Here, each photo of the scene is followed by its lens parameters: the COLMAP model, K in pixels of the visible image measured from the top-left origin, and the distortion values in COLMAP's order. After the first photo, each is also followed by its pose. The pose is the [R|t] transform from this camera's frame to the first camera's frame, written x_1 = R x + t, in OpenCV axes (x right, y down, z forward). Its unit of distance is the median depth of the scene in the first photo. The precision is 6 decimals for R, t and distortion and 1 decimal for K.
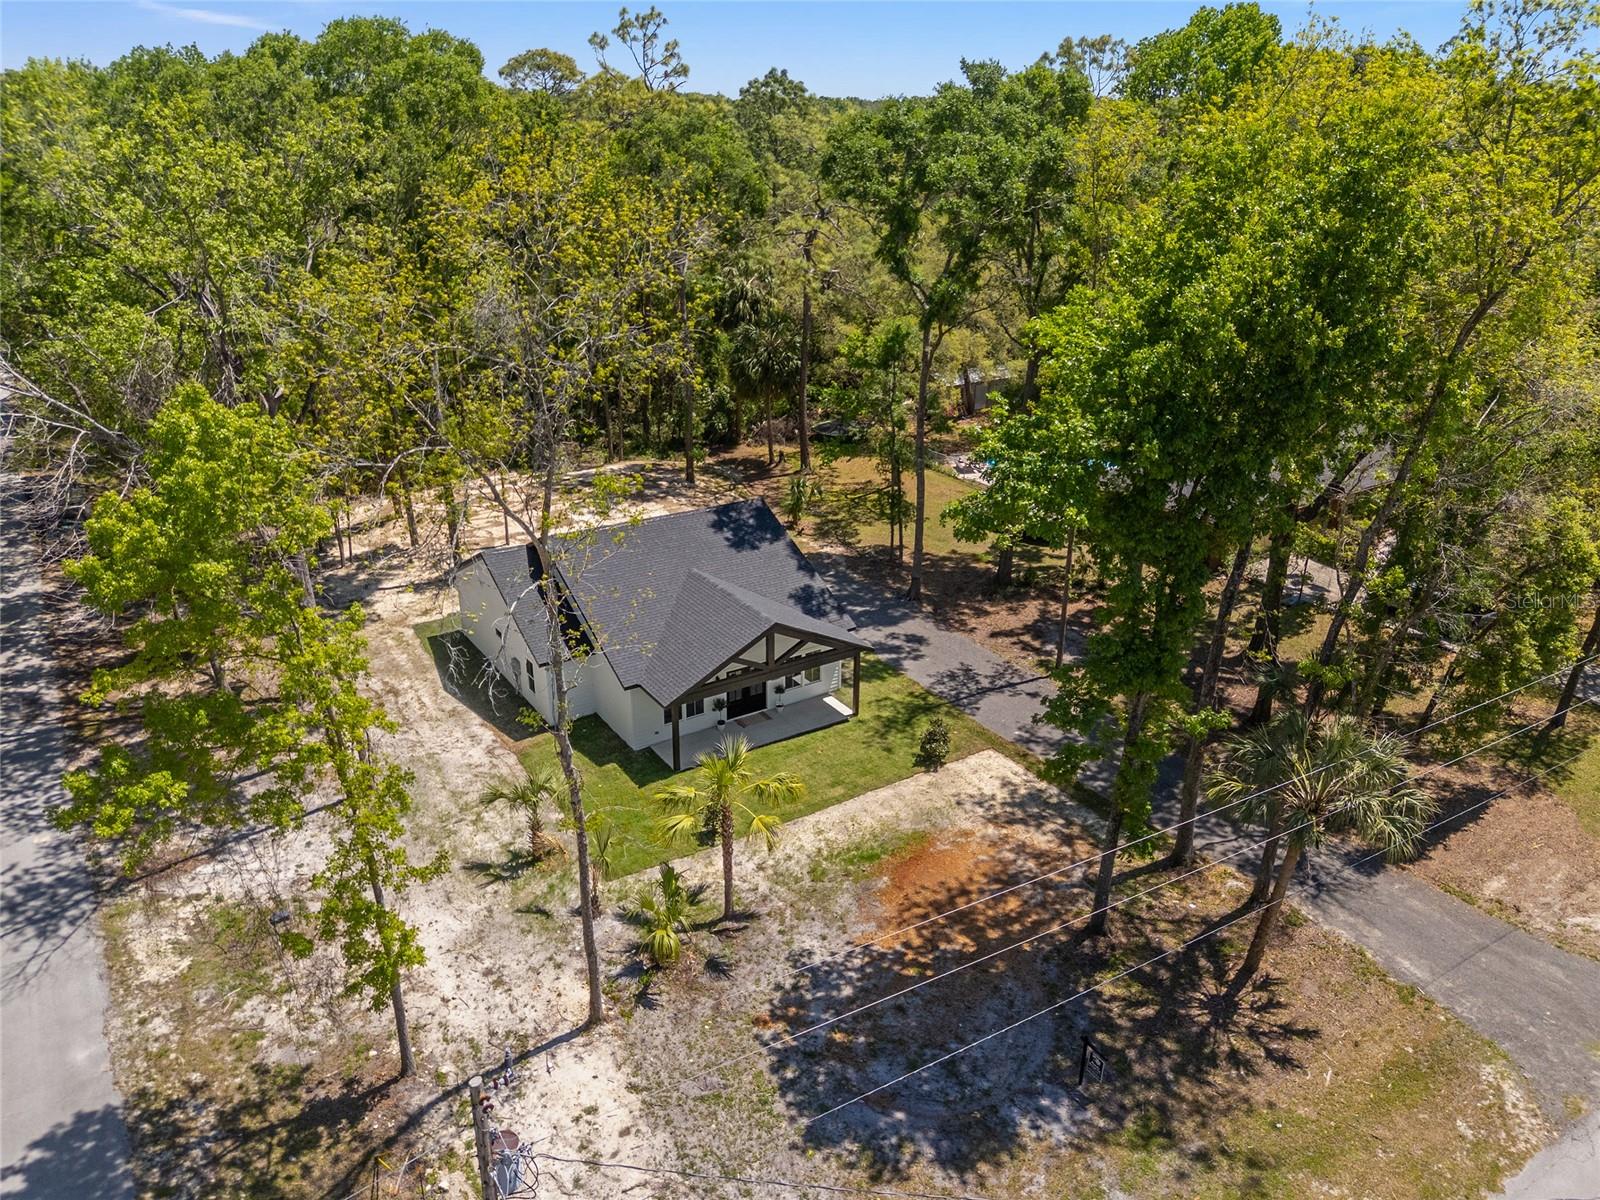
lens RADIAL K [[1176.0, 0, 800.0], [0, 1176.0, 600.0], [0, 0, 1]] dist [0.067012, -0.066097]
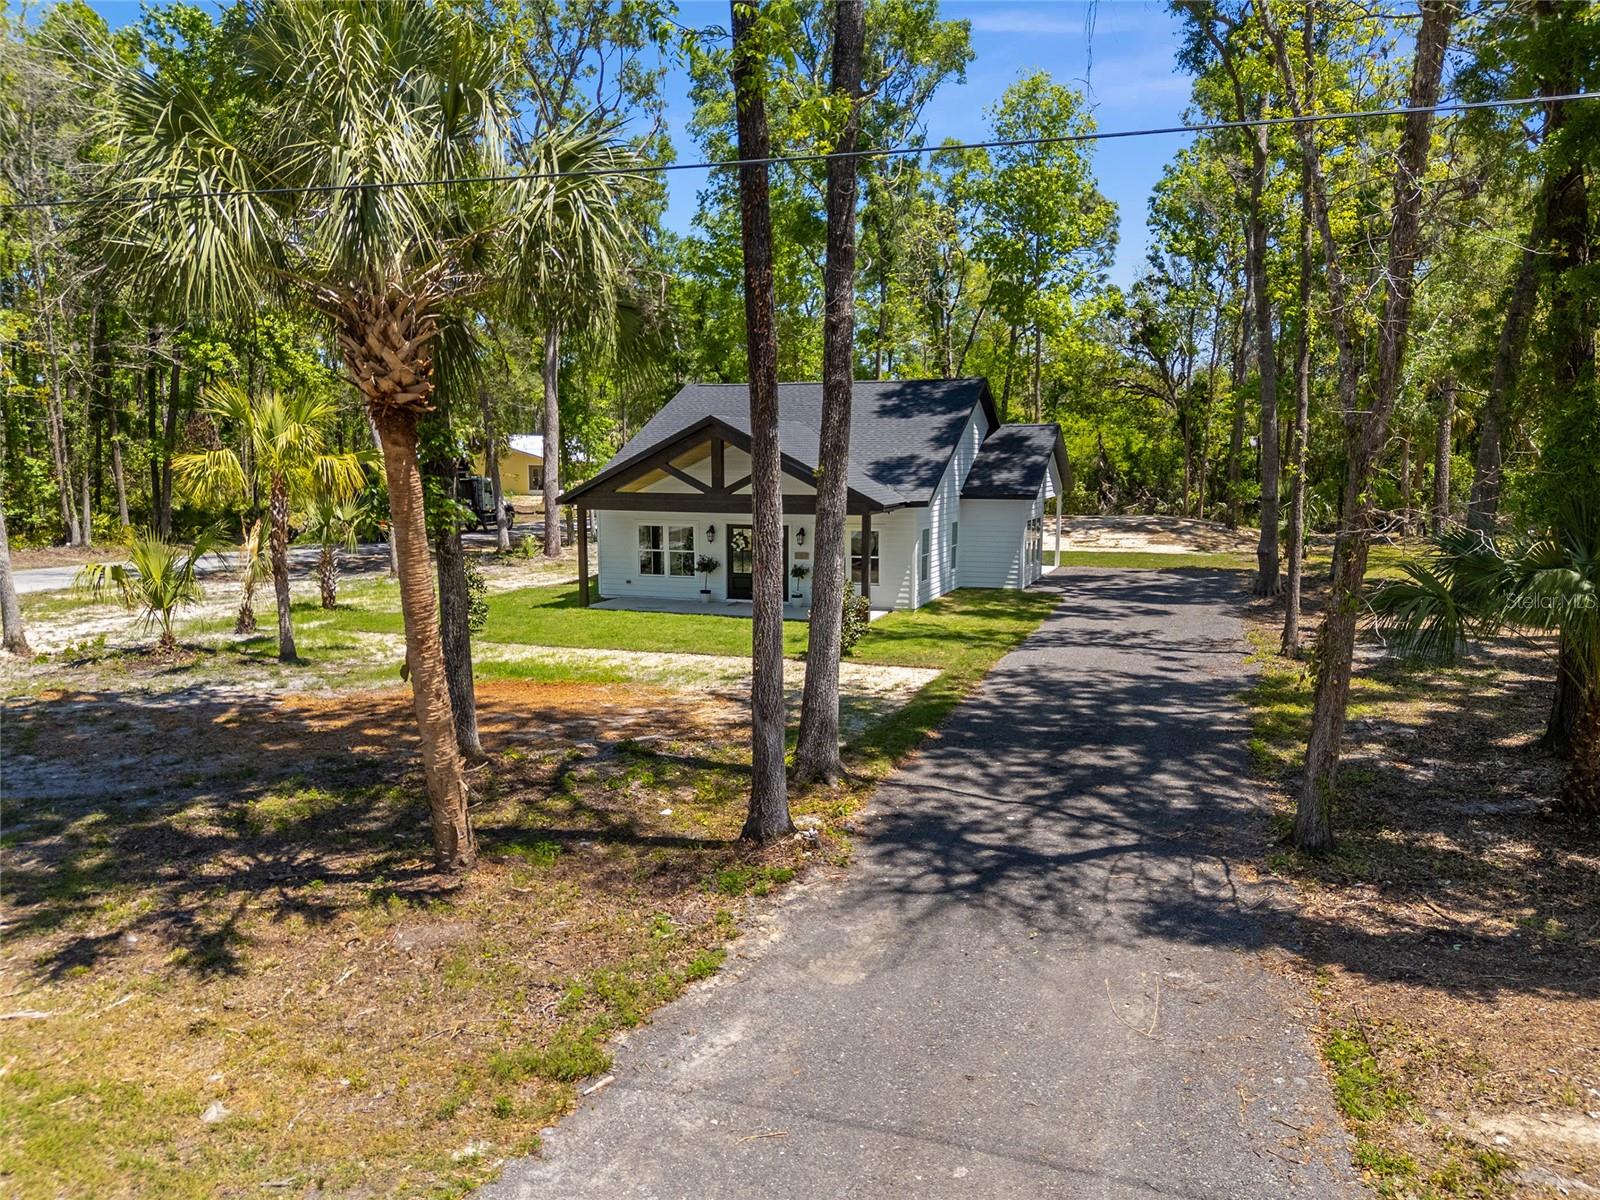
lens RADIAL K [[1176.0, 0, 800.0], [0, 1176.0, 600.0], [0, 0, 1]] dist [0.067012, -0.066097]
pose [[0.603946, 0.090603, -0.791859, 0.660327], [-0.302566, 0.945208, -0.122617, 0.220761], [0.737362, 0.313644, 0.598268, 0.756627]]
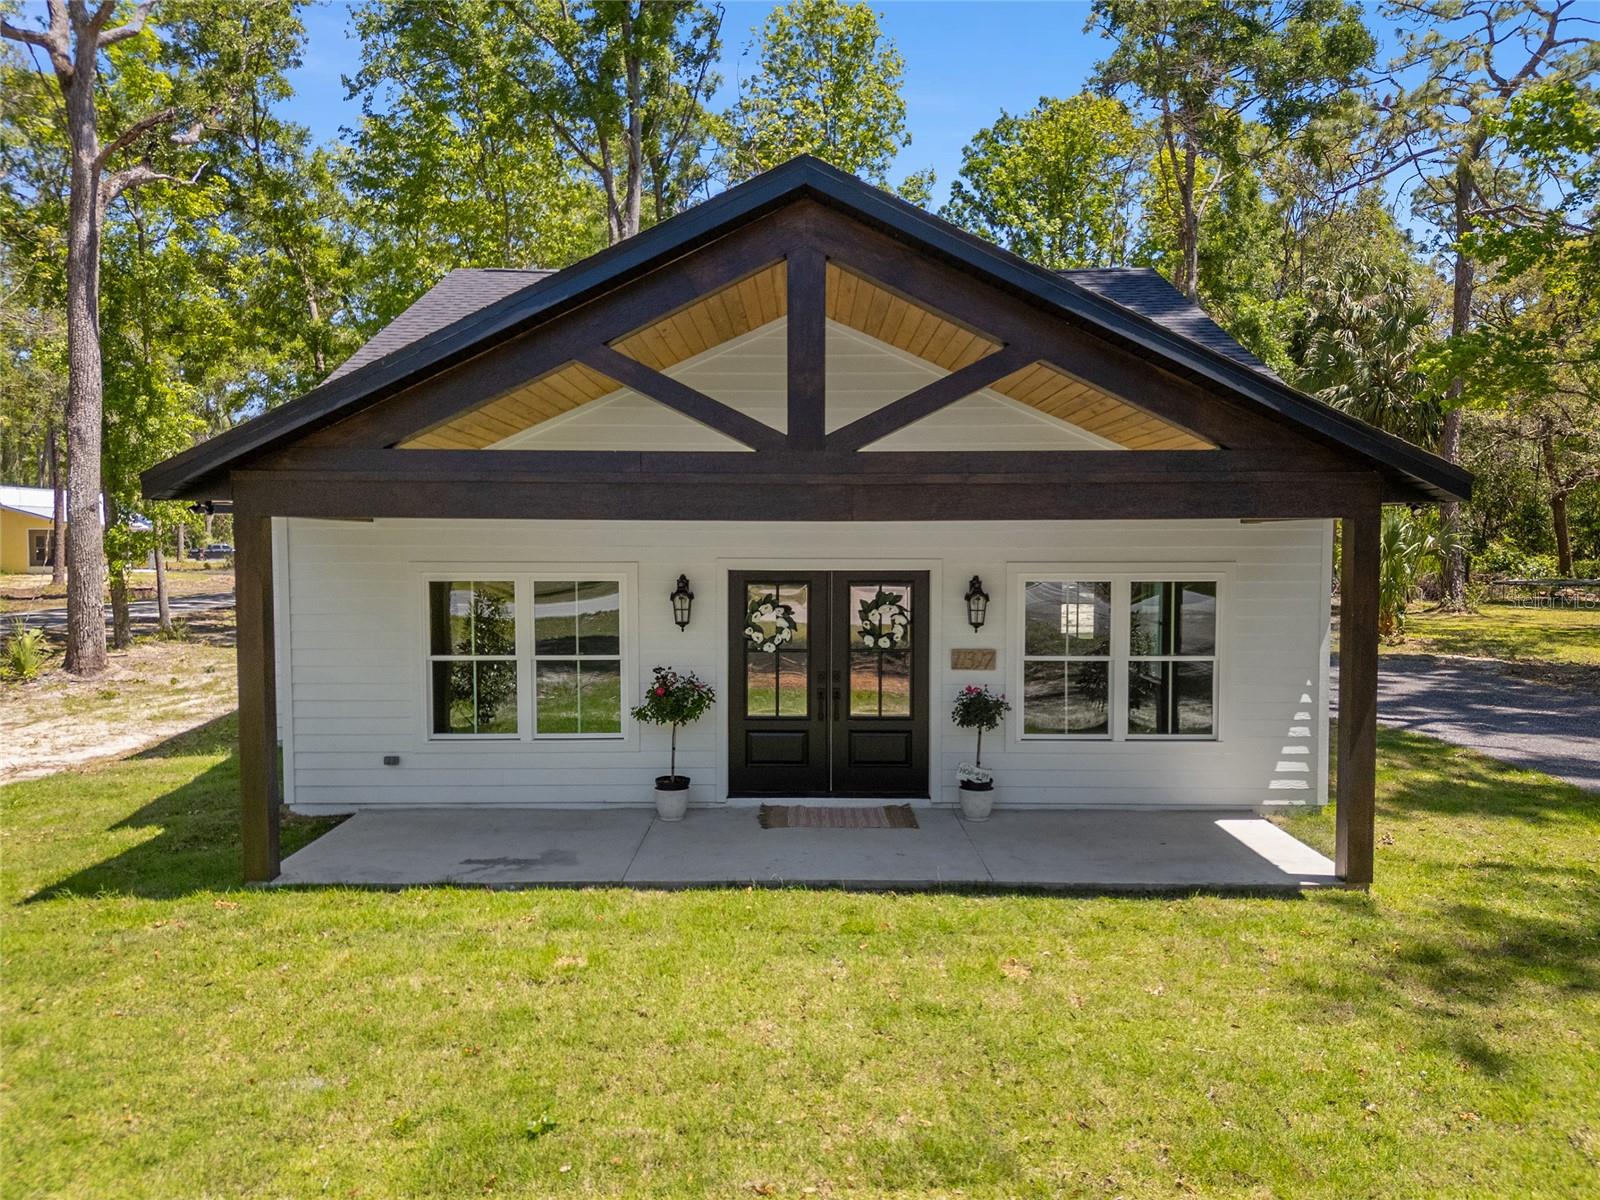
lens RADIAL K [[1176.0, 0, 800.0], [0, 1176.0, 600.0], [0, 0, 1]] dist [0.067012, -0.066097]
pose [[0.839141, 0.018326, -0.543606, 0.094979], [-0.201637, 0.938701, -0.279612, 0.159588], [0.505159, 0.344245, 0.791397, 1.008405]]
